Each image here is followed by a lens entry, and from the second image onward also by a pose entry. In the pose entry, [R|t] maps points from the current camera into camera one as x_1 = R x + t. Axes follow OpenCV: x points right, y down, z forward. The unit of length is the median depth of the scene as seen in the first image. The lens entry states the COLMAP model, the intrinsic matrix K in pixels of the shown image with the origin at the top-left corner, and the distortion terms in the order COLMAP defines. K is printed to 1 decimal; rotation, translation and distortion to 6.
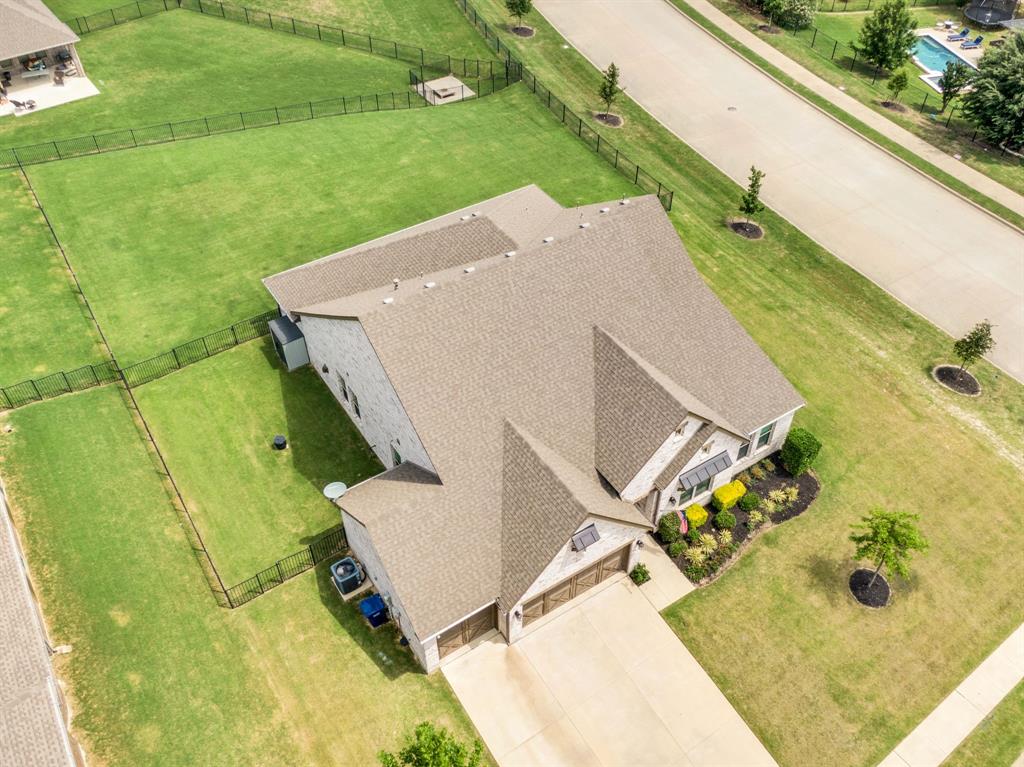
lens RADIAL K [[870.6, 0, 512.0], [0, 870.6, 383.5], [0, 0, 1]] dist [0.010046, 0.001165]
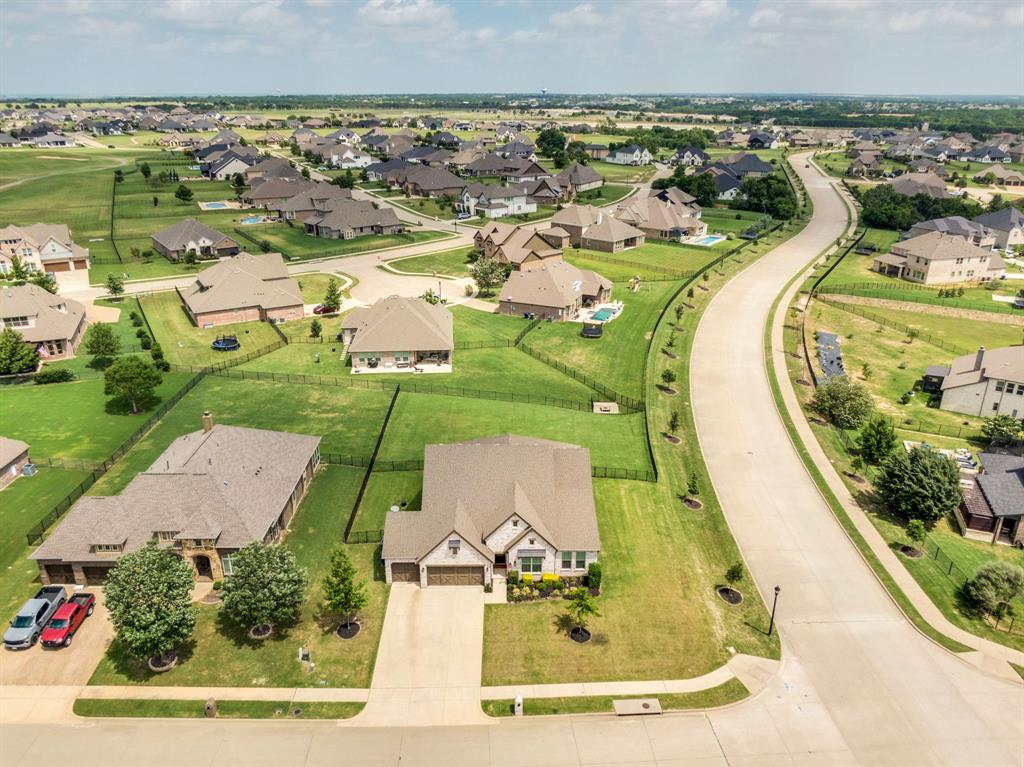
lens RADIAL K [[741.7, 0, 512.0], [0, 741.7, 383.5], [0, 0, 1]] dist [0.005283, 0.000645]
pose [[0.840431, 0.199946, -0.503684, 0.808388], [-0.381282, 0.878649, -0.287402, 0.217759], [0.385096, 0.433587, 0.814680, -0.567953]]
